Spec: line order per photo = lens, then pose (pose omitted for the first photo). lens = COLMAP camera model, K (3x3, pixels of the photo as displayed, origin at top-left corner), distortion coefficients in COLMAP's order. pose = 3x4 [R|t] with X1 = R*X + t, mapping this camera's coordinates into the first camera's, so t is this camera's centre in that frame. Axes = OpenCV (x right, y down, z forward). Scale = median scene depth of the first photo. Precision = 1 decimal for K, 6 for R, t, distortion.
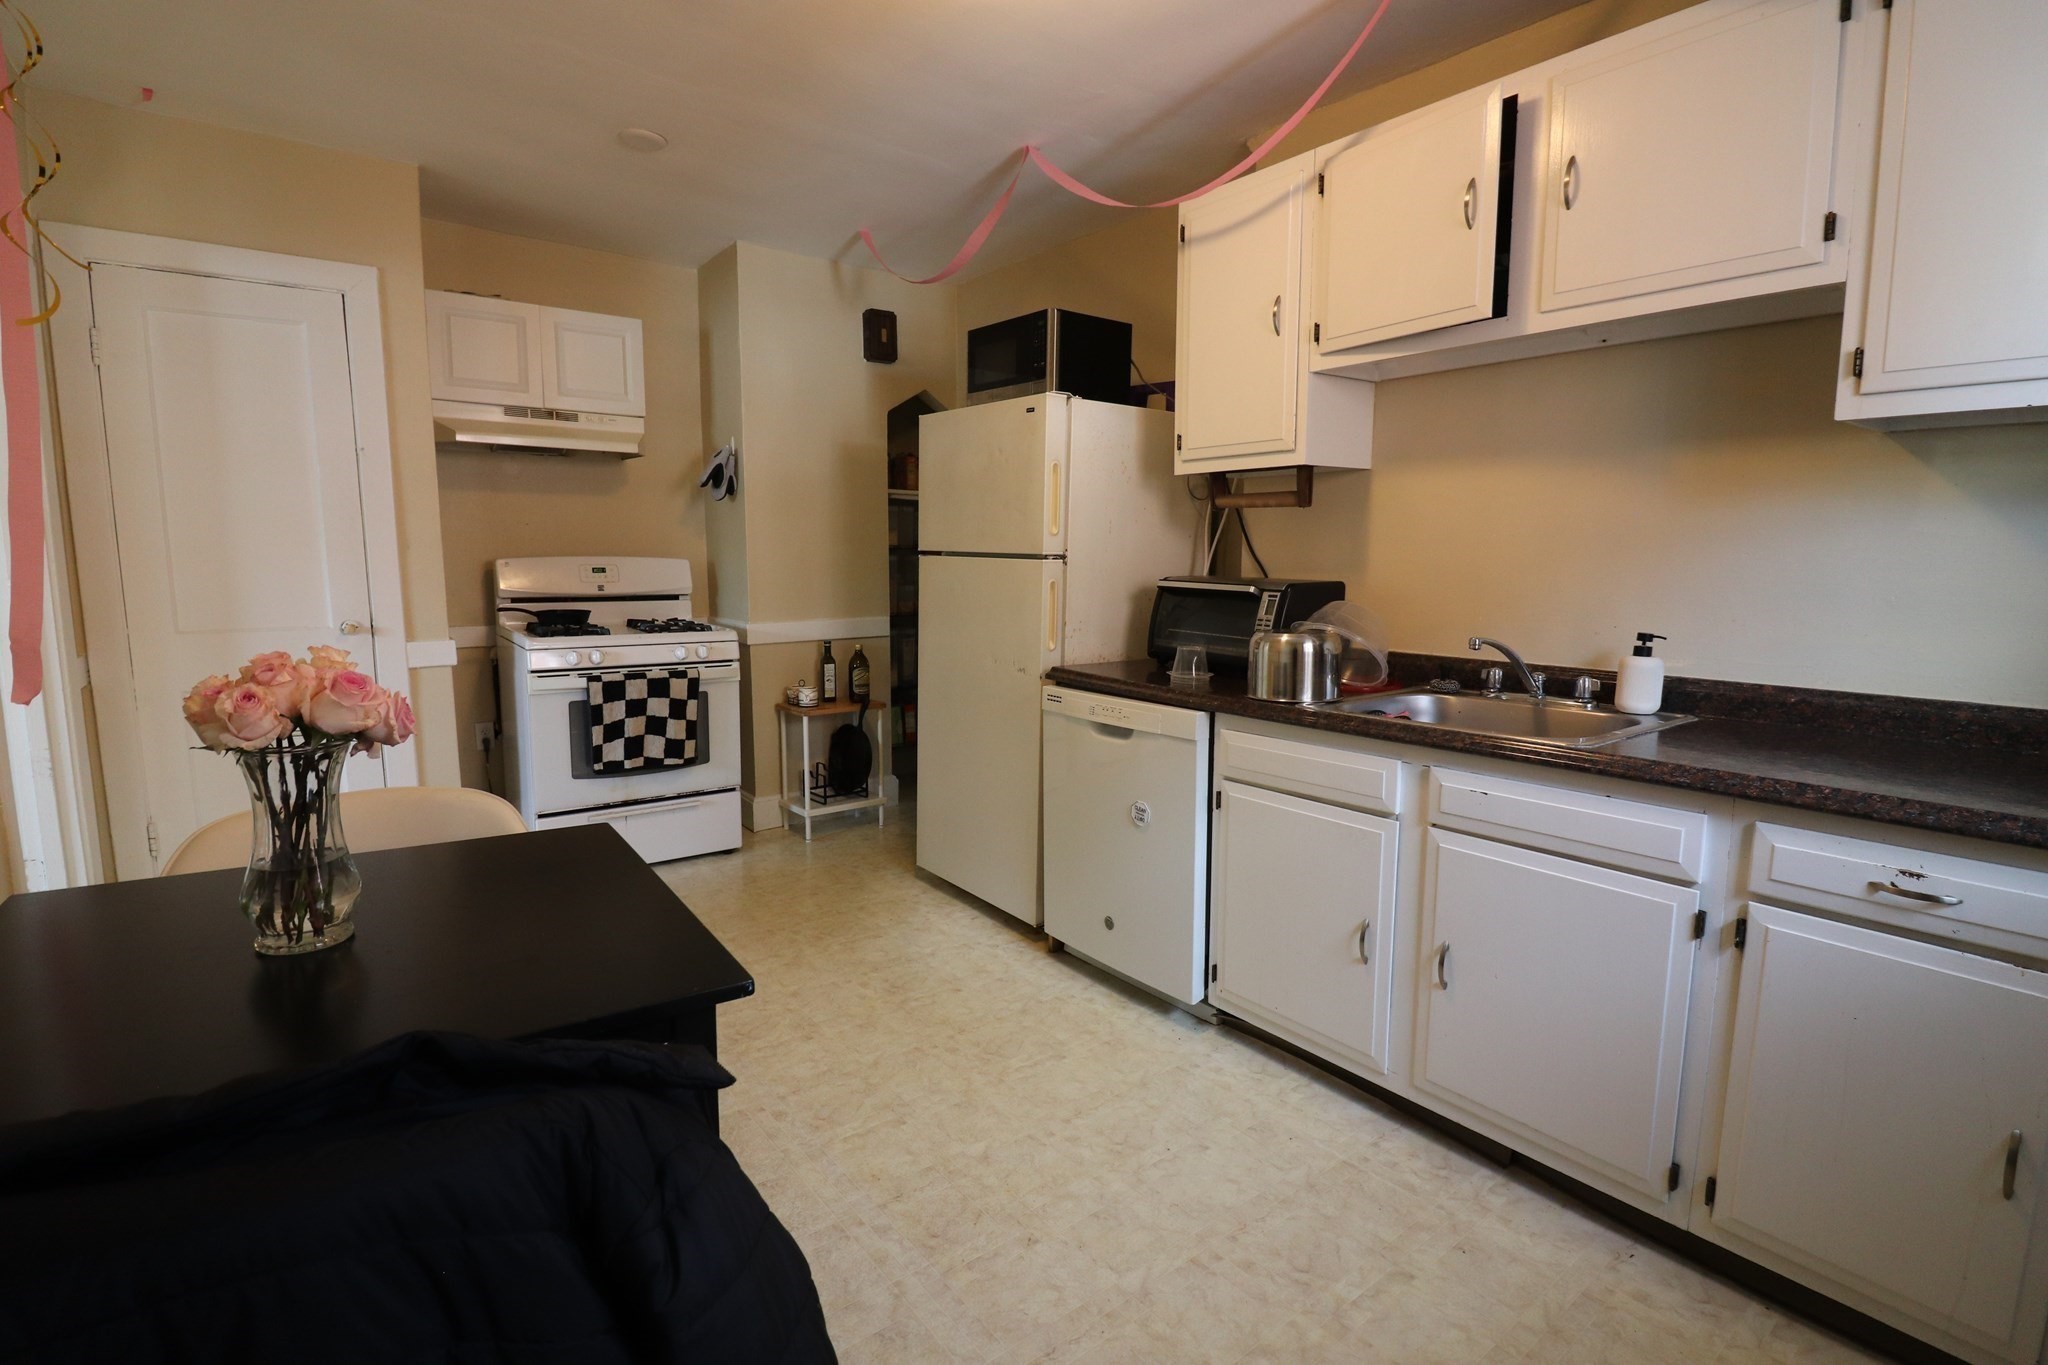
lens RADIAL K [[944.6, 0, 1015.2], [0, 944.6, 682.4], [0, 0, 1]] dist [0.001585, -0.013272]
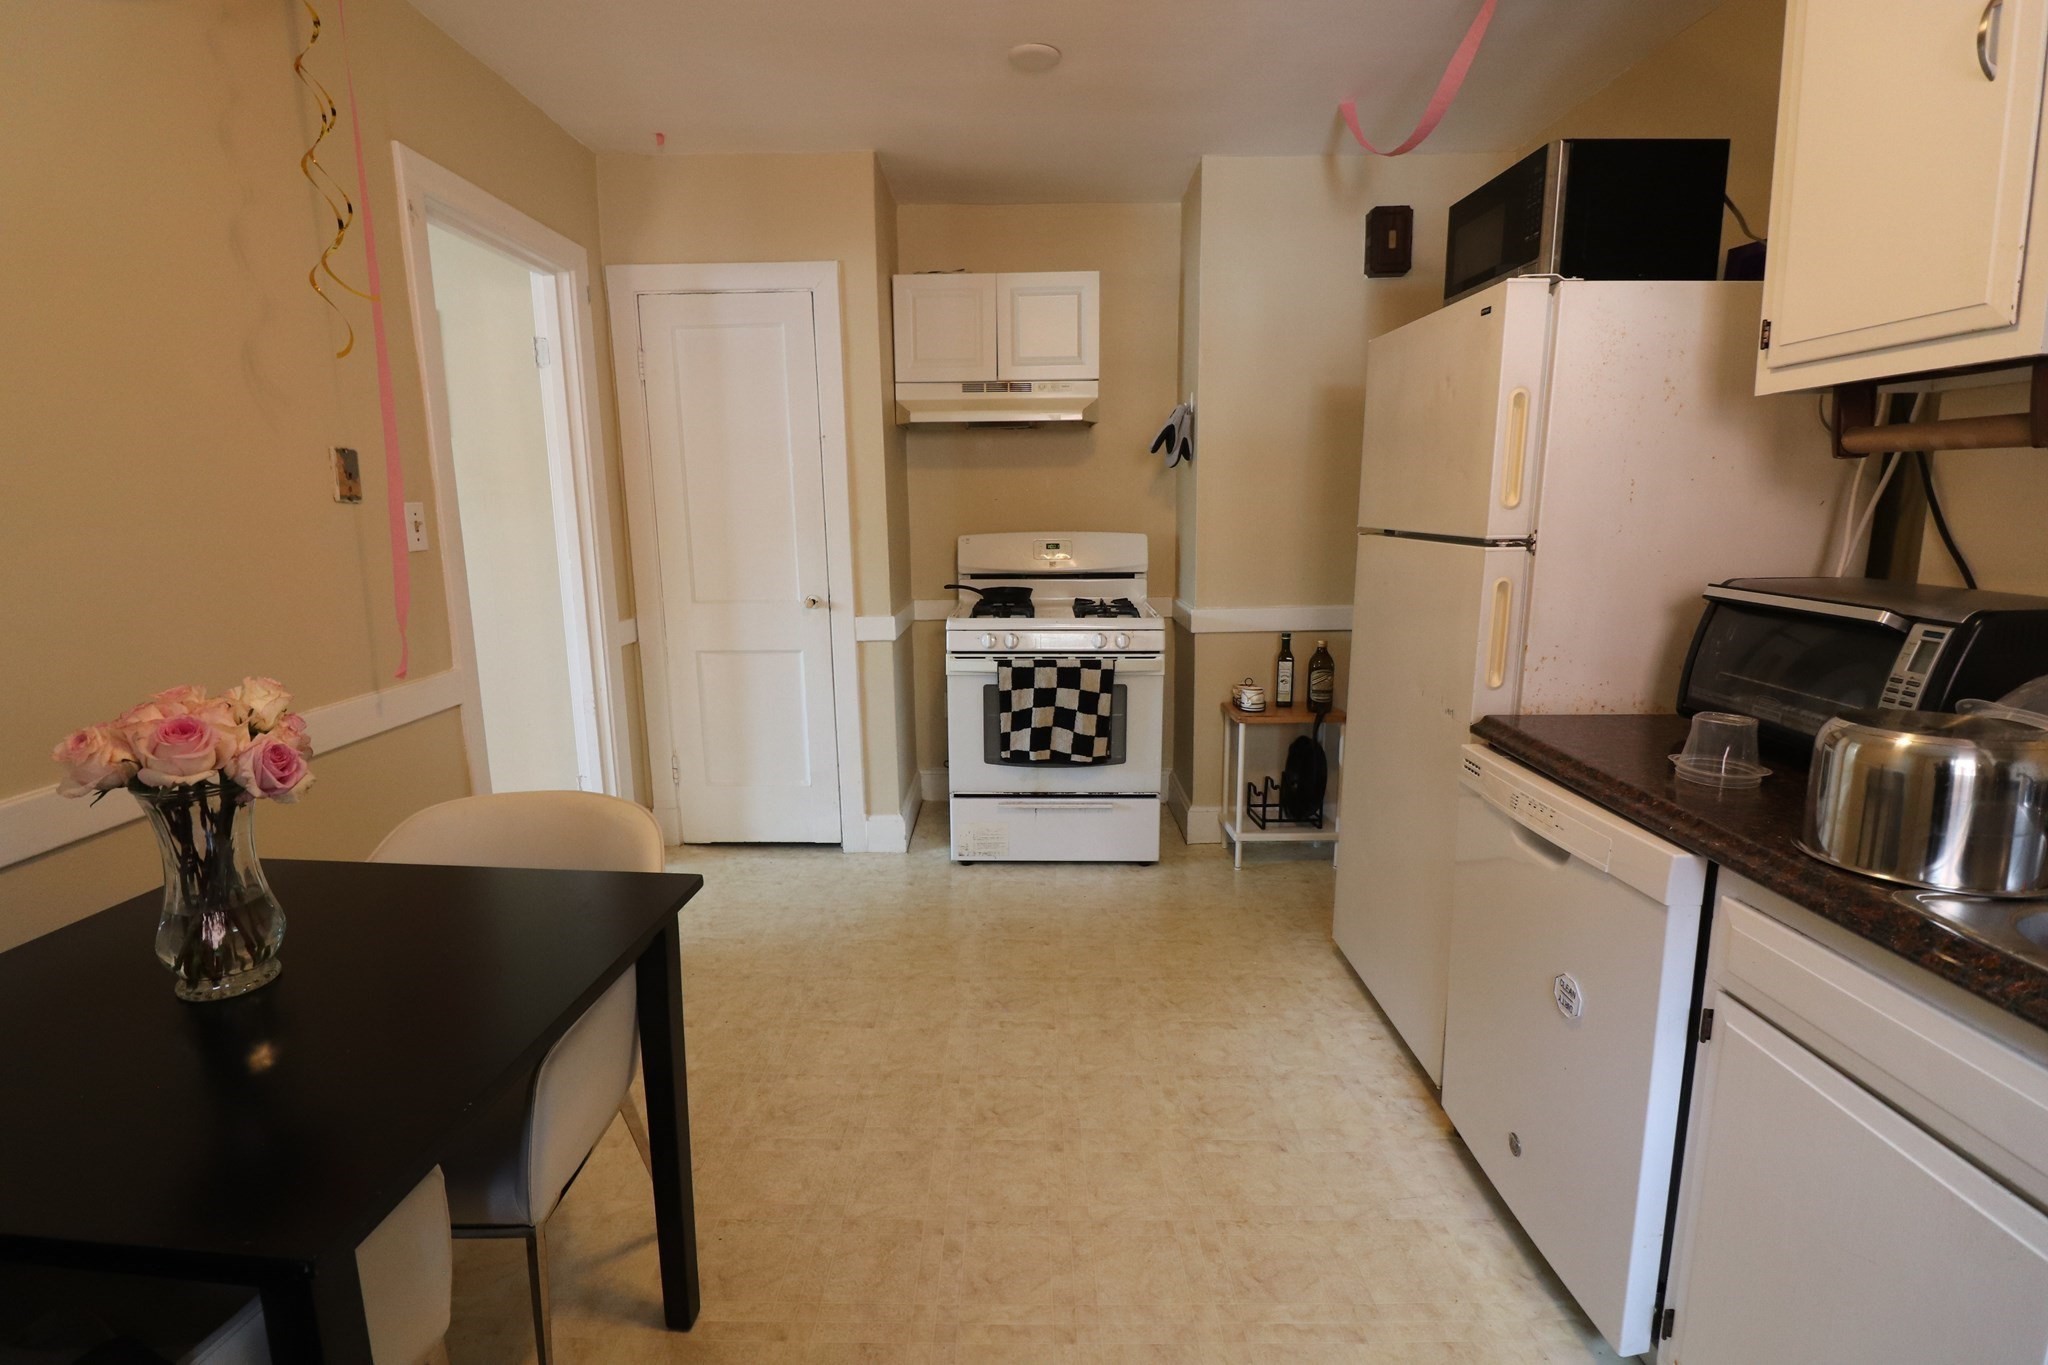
lens RADIAL K [[944.6, 0, 1015.2], [0, 944.6, 682.4], [0, 0, 1]] dist [0.001585, -0.013272]
pose [[0.788585, 0.094721, -0.607587, 0.146214], [-0.066844, 0.995414, 0.068425, -0.051136], [0.611282, -0.013346, 0.791300, 0.248399]]
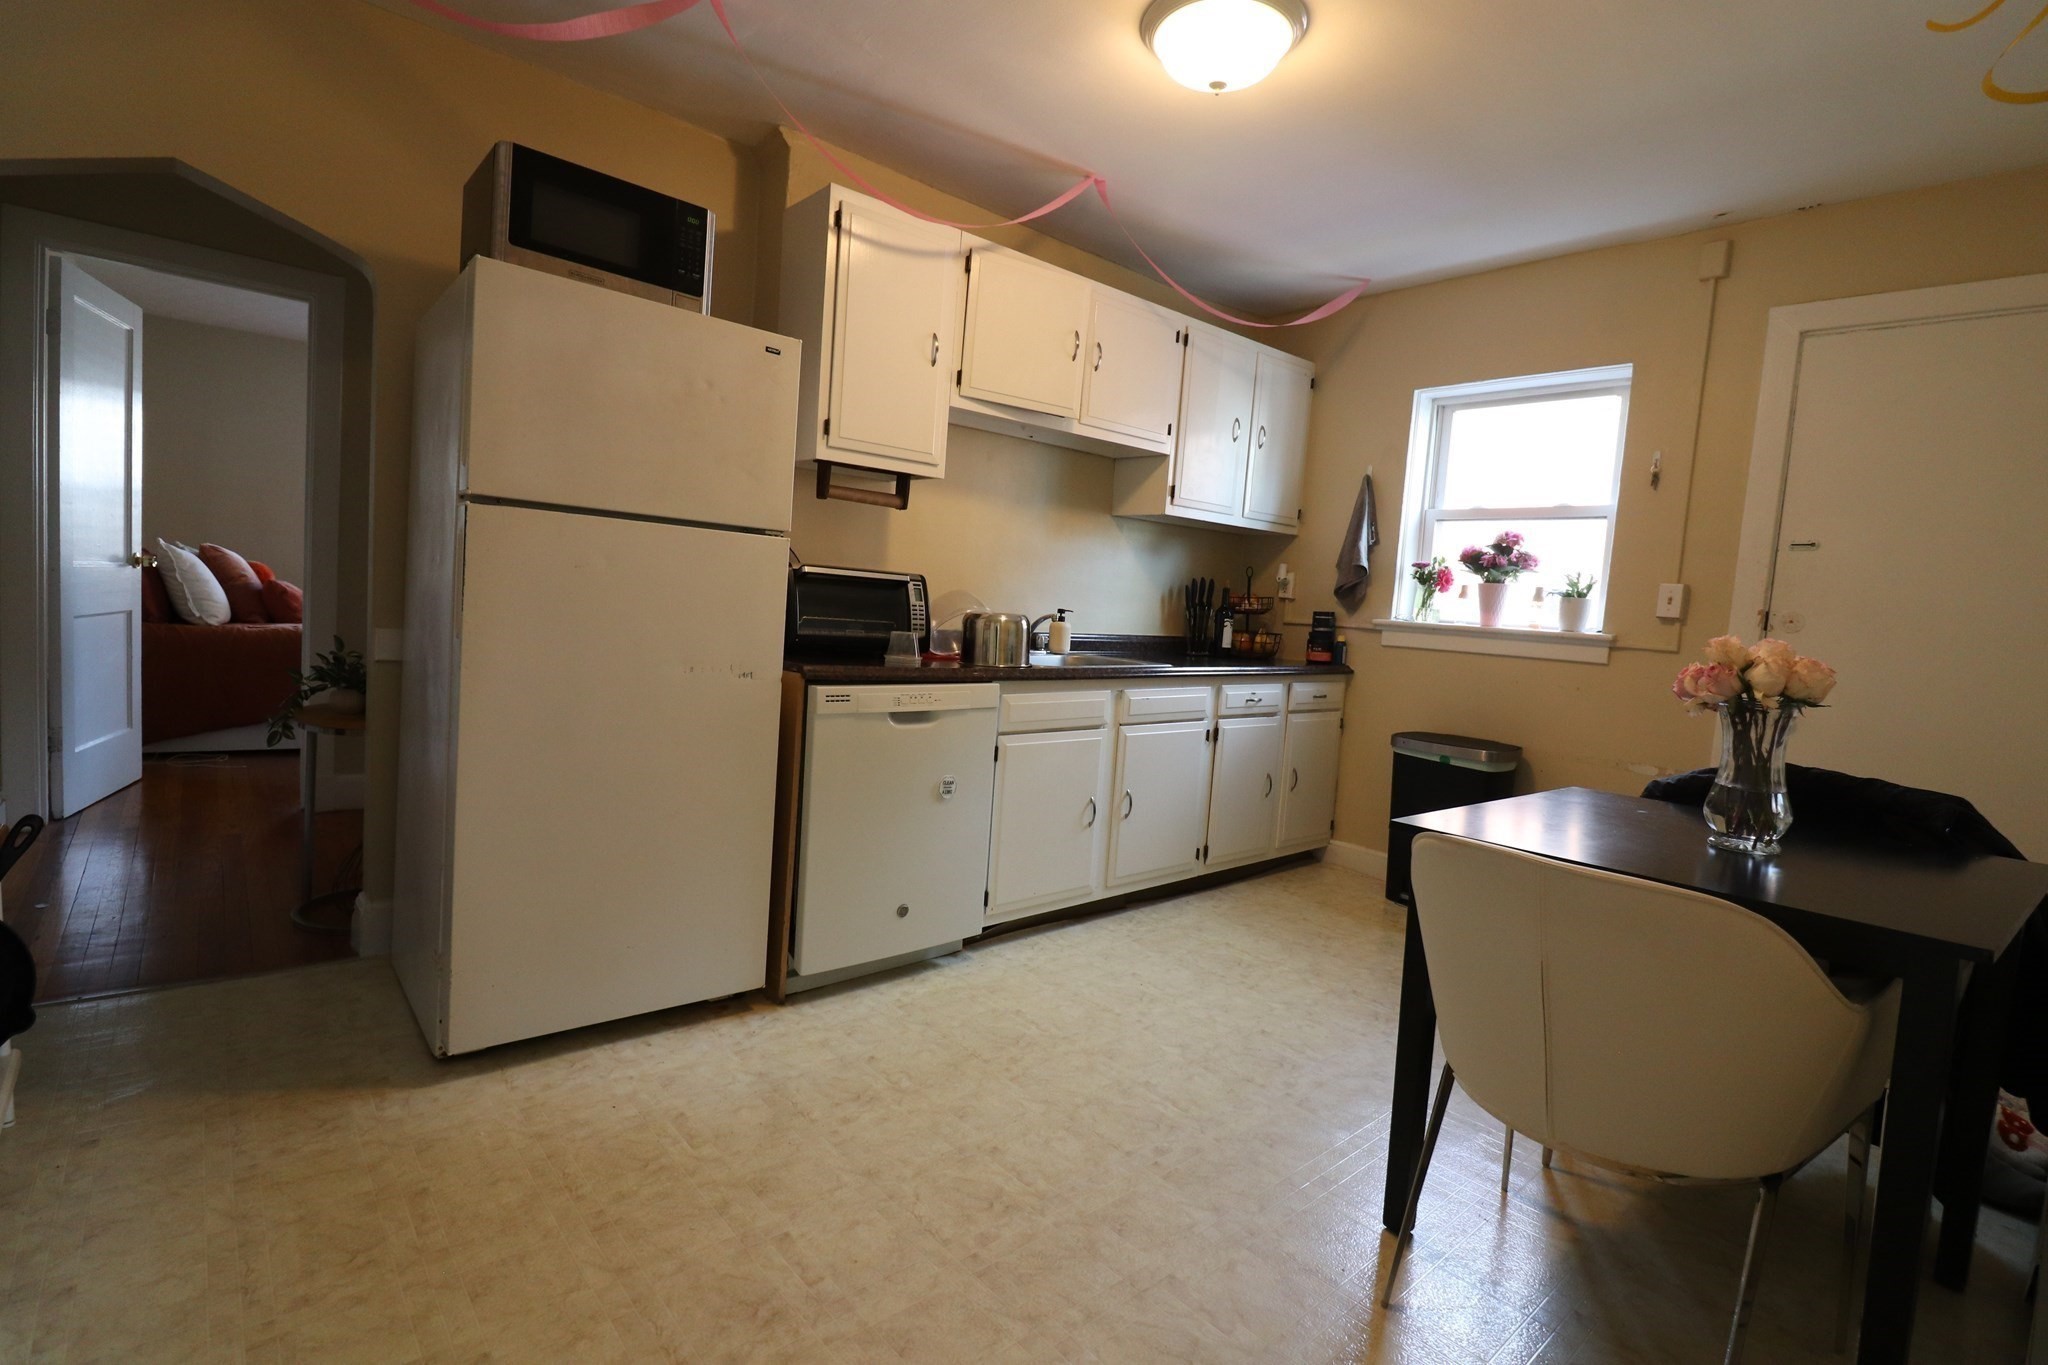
lens RADIAL K [[944.6, 0, 1015.2], [0, 944.6, 682.4], [0, 0, 1]] dist [0.001585, -0.013272]
pose [[-0.050888, -0.096636, 0.994018, -0.686574], [0.071986, 0.992364, 0.100160, -0.060256], [-0.996107, 0.076652, -0.043543, 0.707646]]
